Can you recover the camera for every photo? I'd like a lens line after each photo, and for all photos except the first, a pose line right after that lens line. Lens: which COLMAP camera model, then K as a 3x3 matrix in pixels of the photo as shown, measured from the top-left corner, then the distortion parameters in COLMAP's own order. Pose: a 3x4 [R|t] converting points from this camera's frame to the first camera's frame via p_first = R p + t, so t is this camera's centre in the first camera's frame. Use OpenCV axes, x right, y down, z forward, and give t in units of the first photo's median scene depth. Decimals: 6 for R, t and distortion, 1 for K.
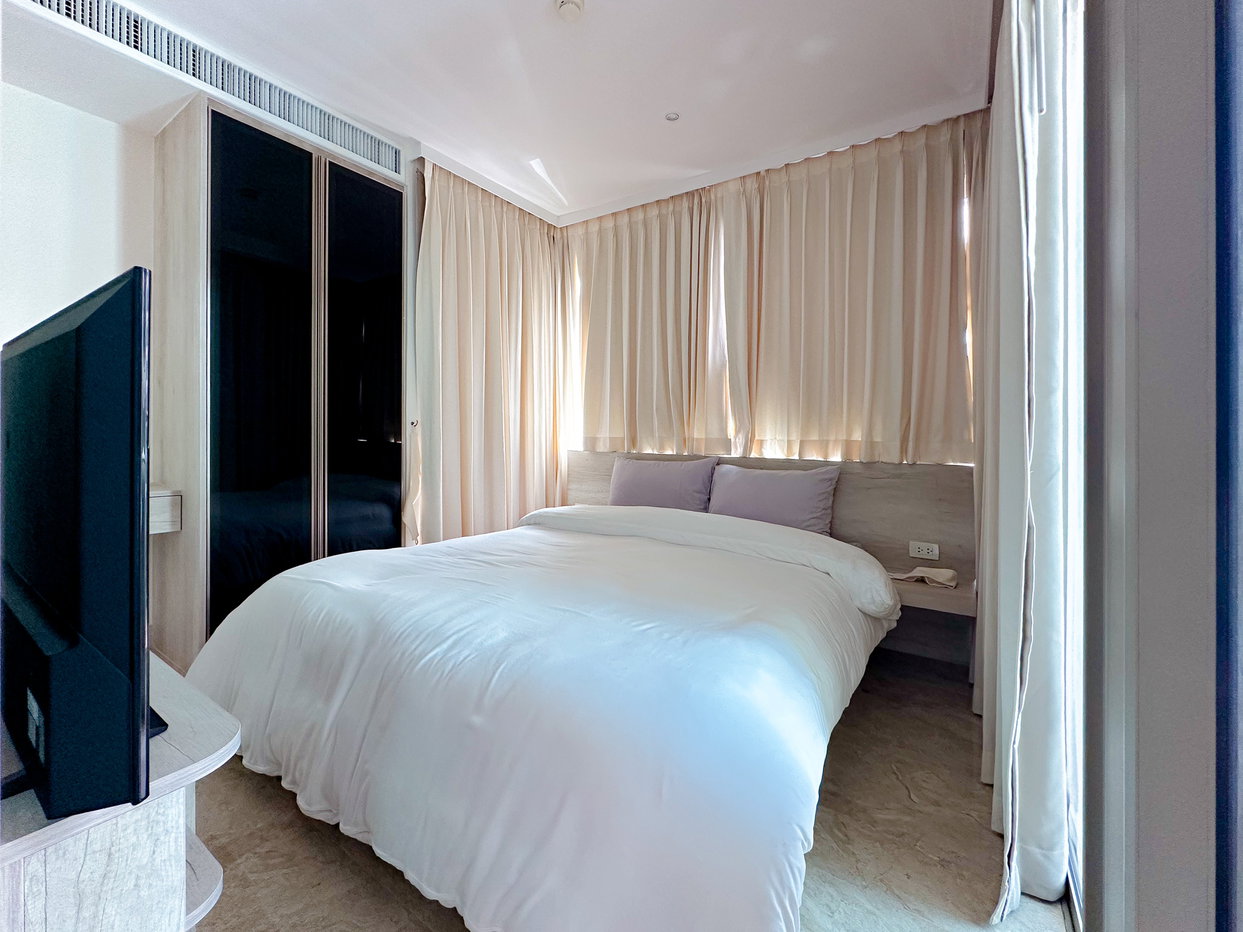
lens RADIAL K [[504.3, 0, 621.5], [0, 504.3, 466.0], [0, 0, 1]] dist [-0.000428, -0.000072]
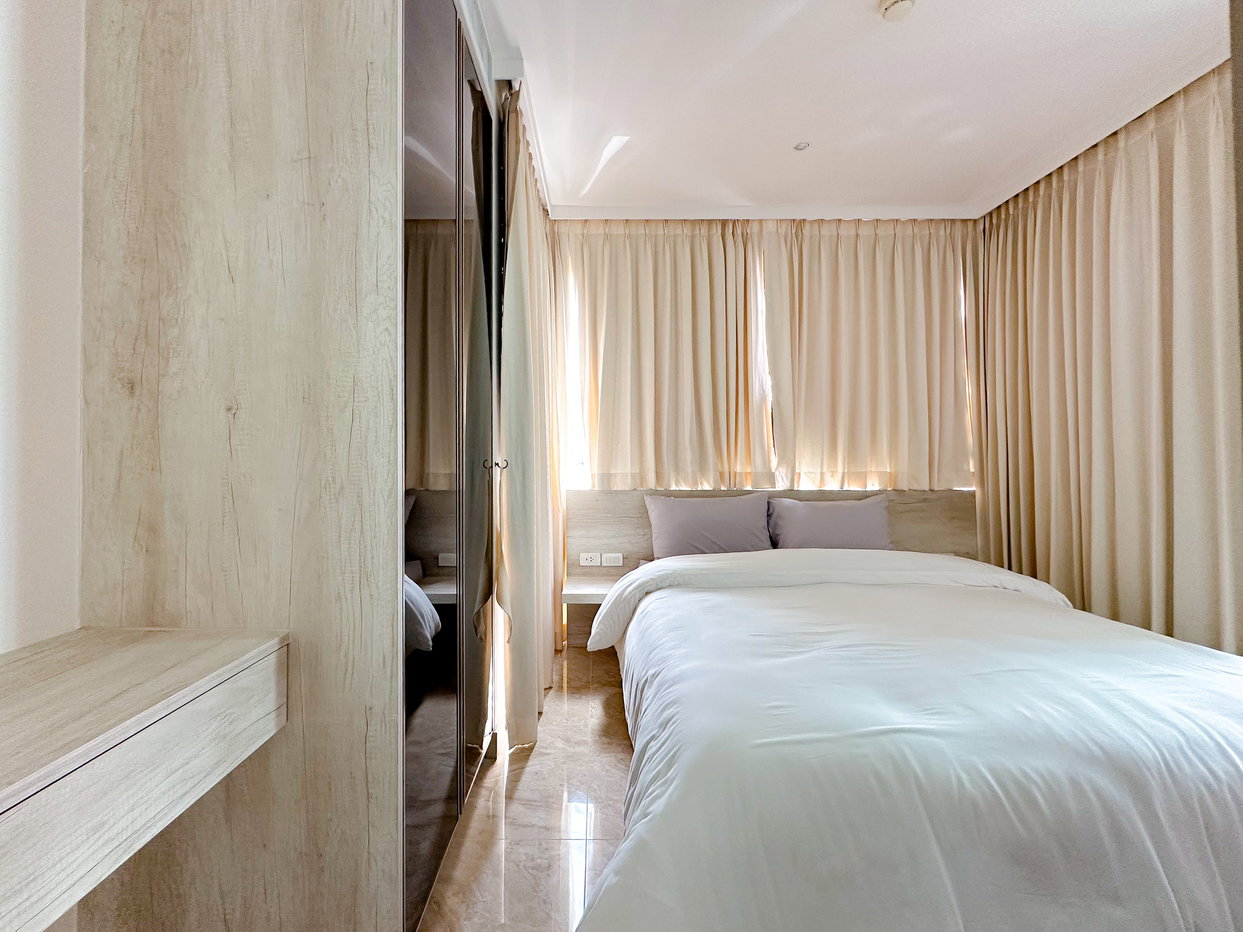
lens RADIAL K [[506.2, 0, 645.9], [0, 506.2, 478.6], [0, 0, 1]] dist [0.001433, 0.000117]
pose [[0.831820, -0.036023, 0.553875, -0.570228], [0.047199, 0.998868, -0.005920, -0.048253], [-0.553035, 0.031067, 0.832579, 0.296686]]
